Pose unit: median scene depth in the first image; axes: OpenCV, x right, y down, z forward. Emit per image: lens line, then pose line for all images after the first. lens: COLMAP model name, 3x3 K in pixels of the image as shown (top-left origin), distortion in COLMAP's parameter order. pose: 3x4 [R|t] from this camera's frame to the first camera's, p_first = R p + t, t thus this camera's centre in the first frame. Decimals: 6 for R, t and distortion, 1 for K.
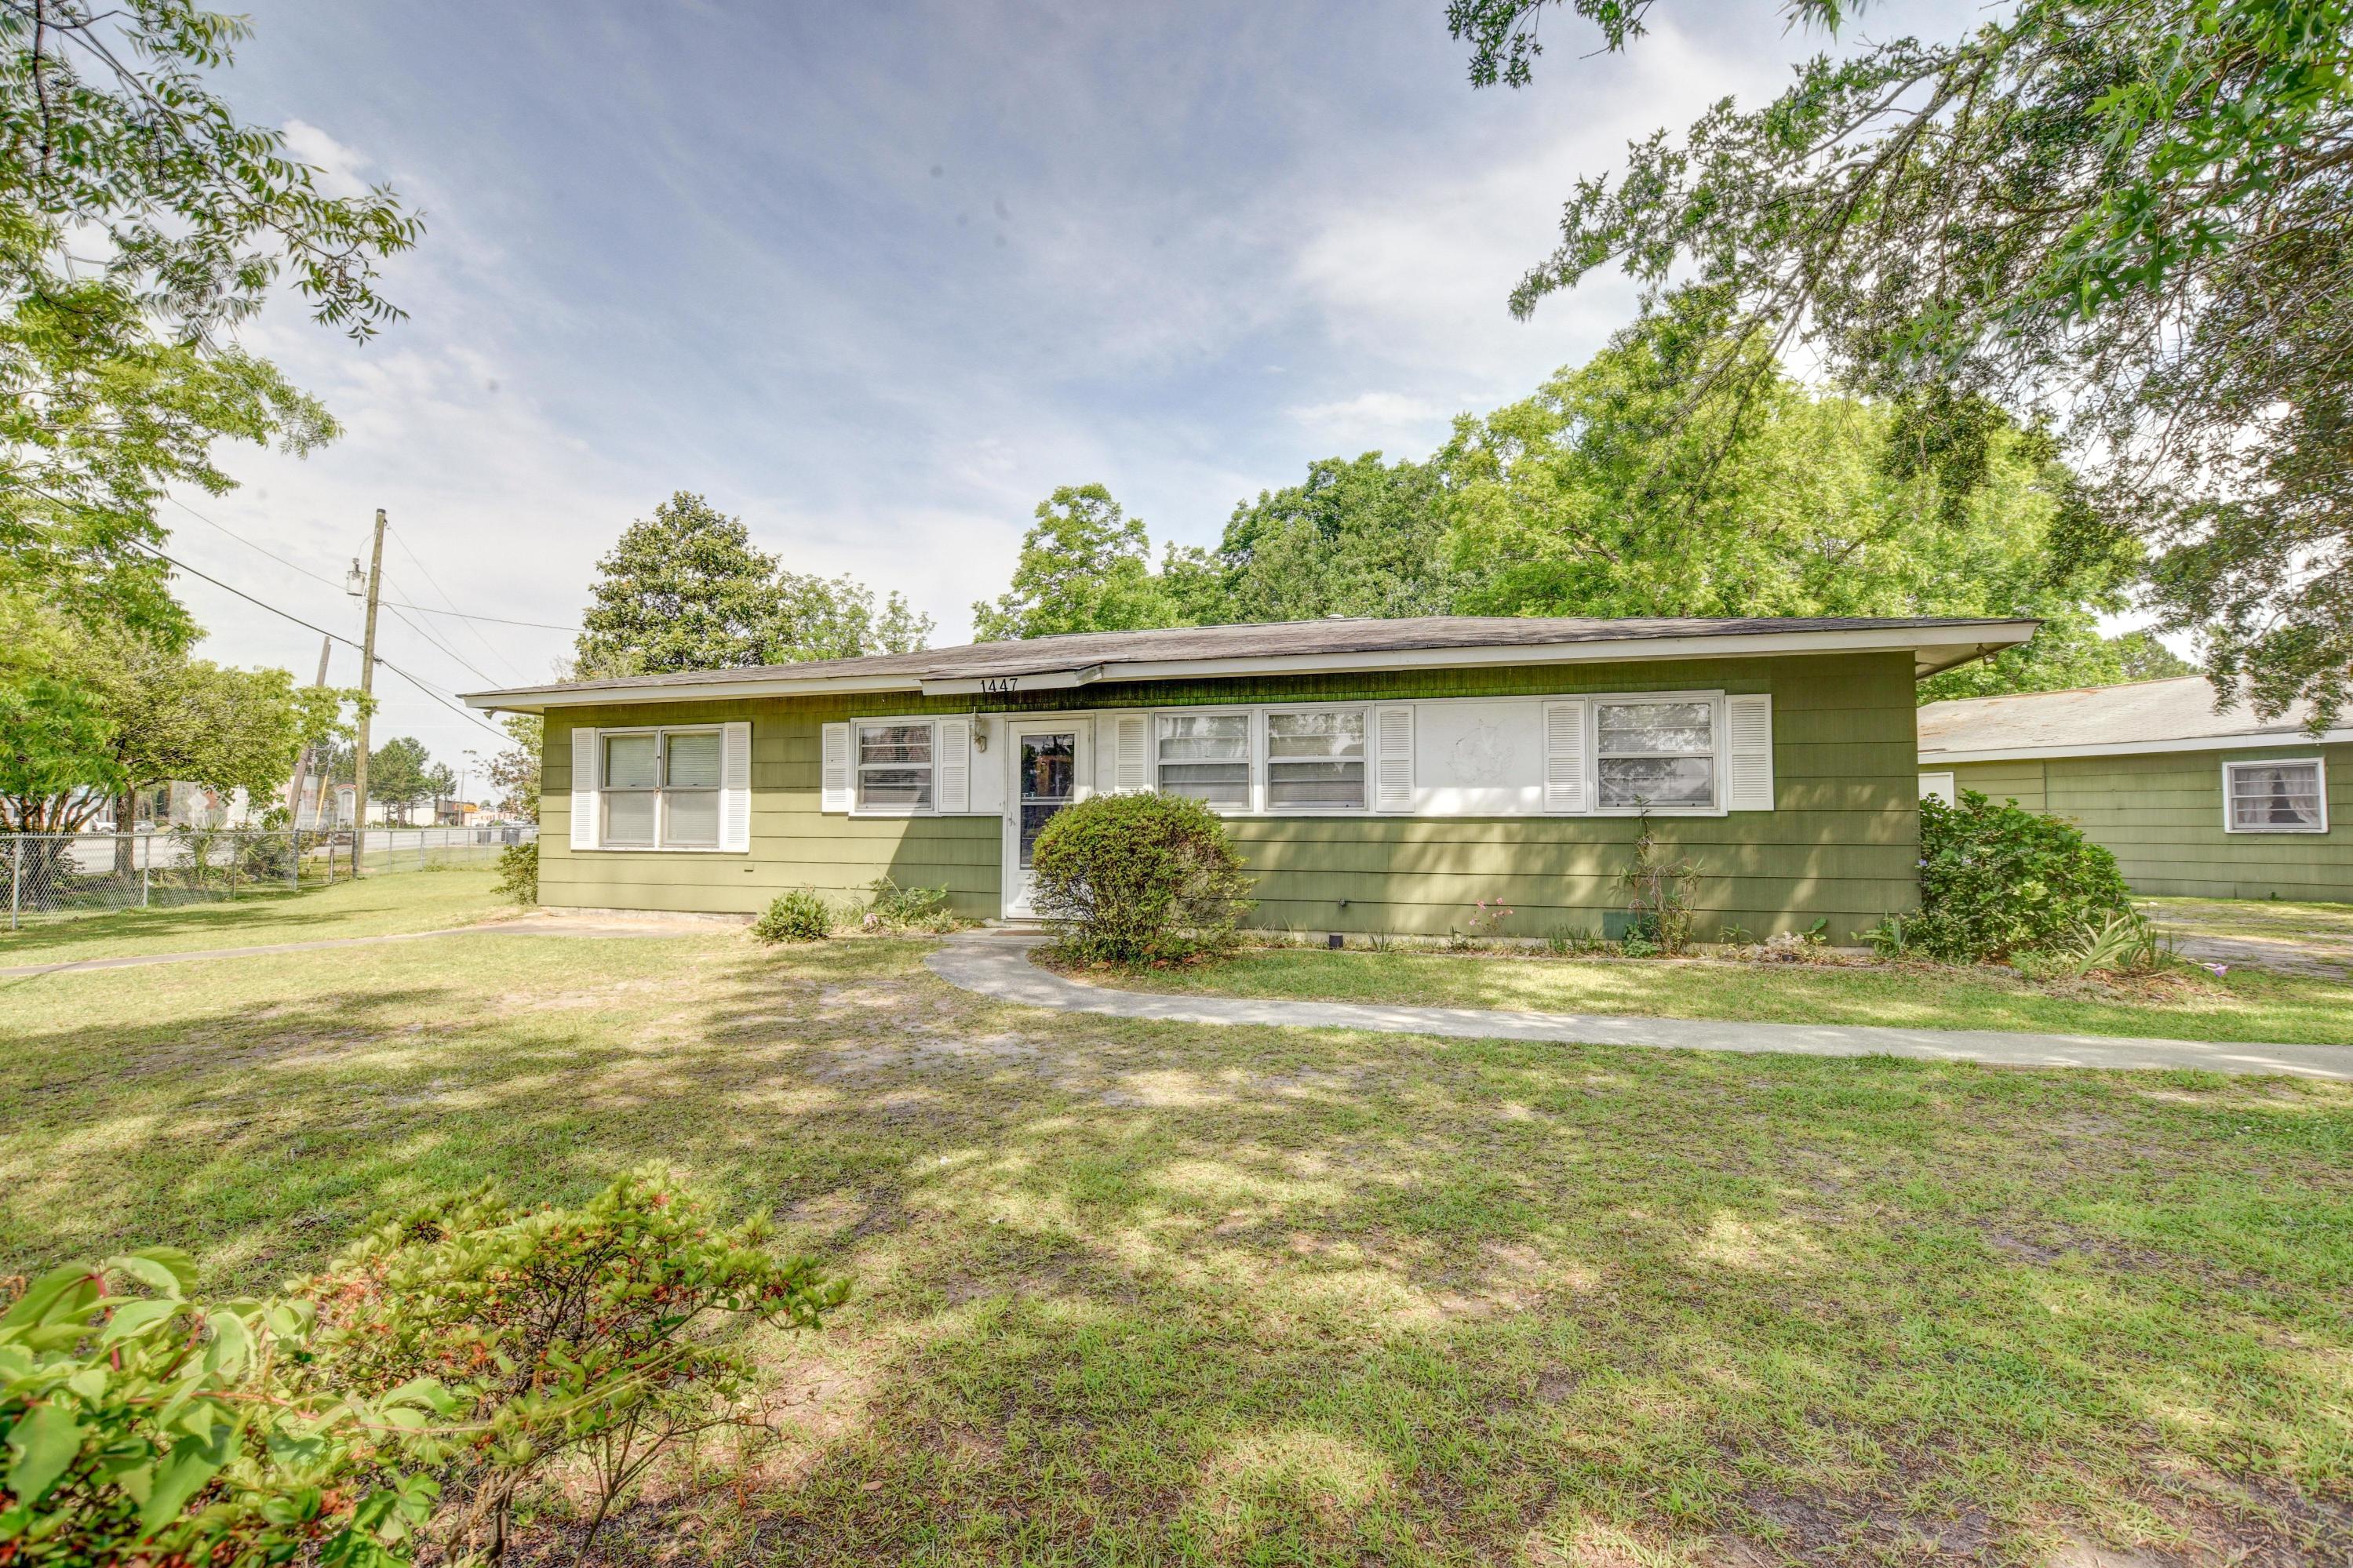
lens RADIAL K [[1040.6, 0, 1177.5], [0, 1040.6, 782.0], [0, 0, 1]] dist [-0.010633, -0.001033]
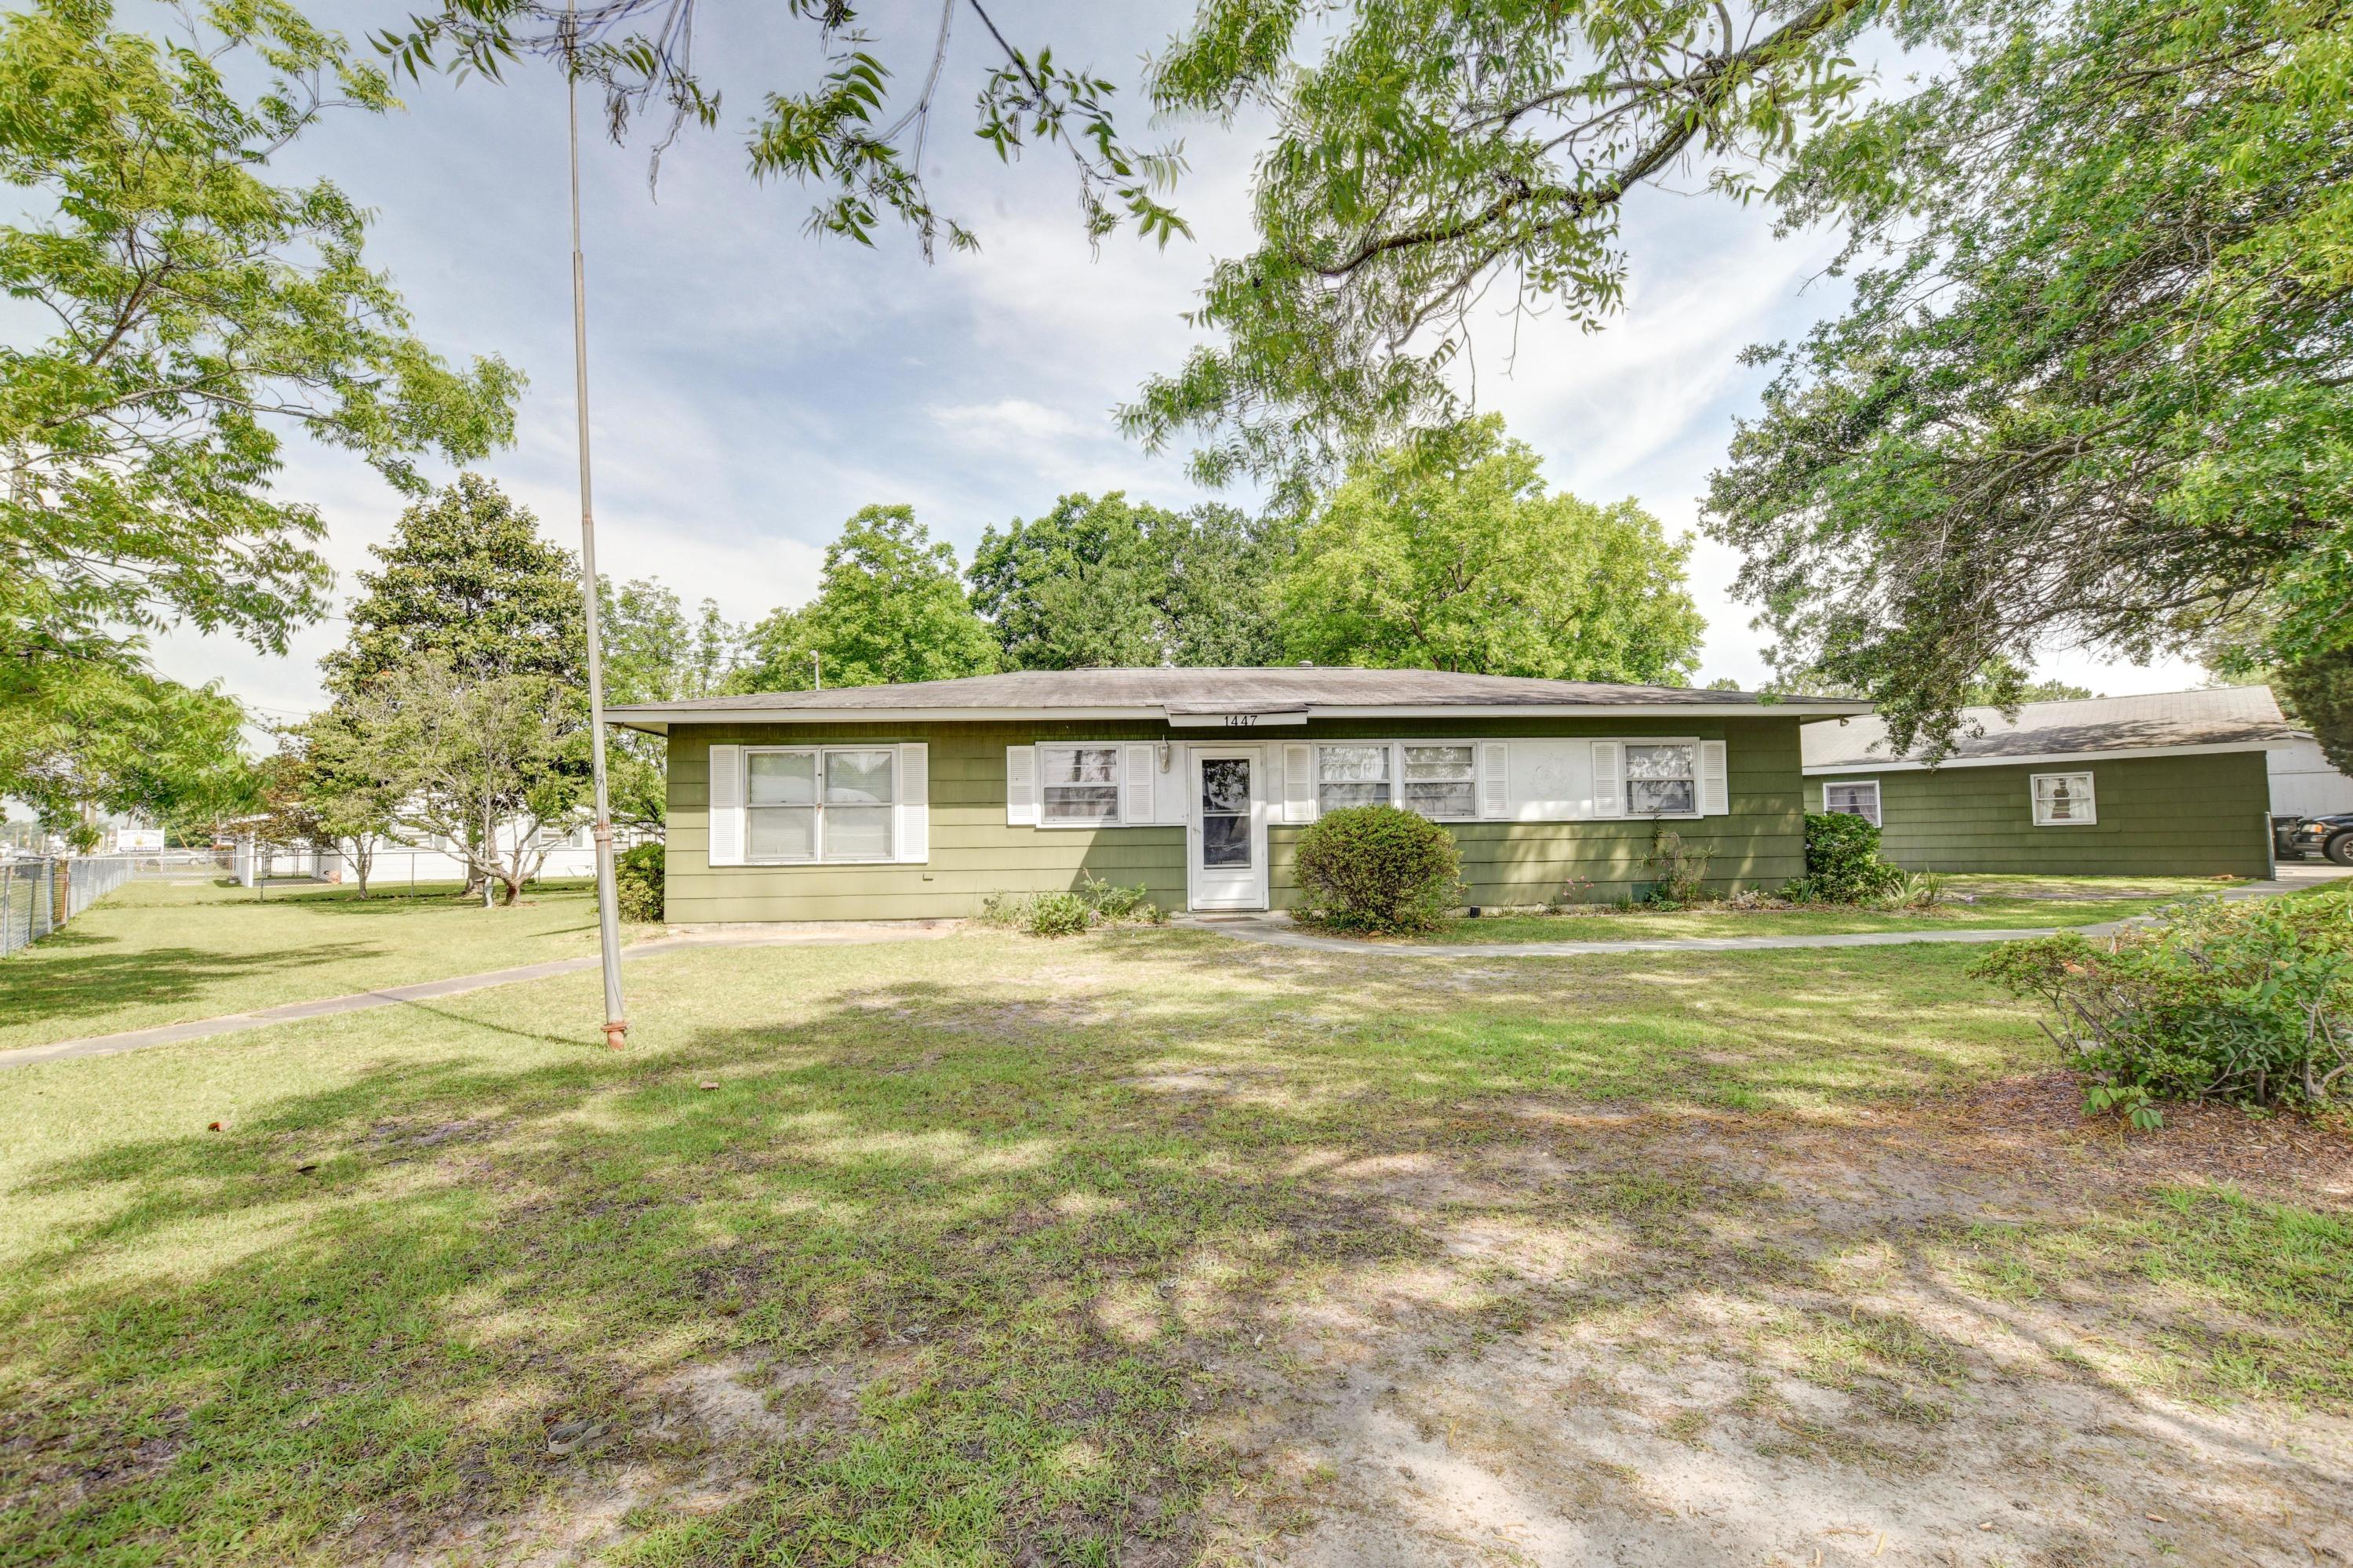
lens RADIAL K [[1040.8, 0, 1173.9], [0, 1040.8, 792.1], [0, 0, 1]] dist [-0.010633, -0.001033]
pose [[0.933694, -0.000347, 0.358071, -0.597552], [0.002404, 0.999983, -0.005300, -0.000196], [-0.358063, 0.005809, 0.933679, -0.123463]]
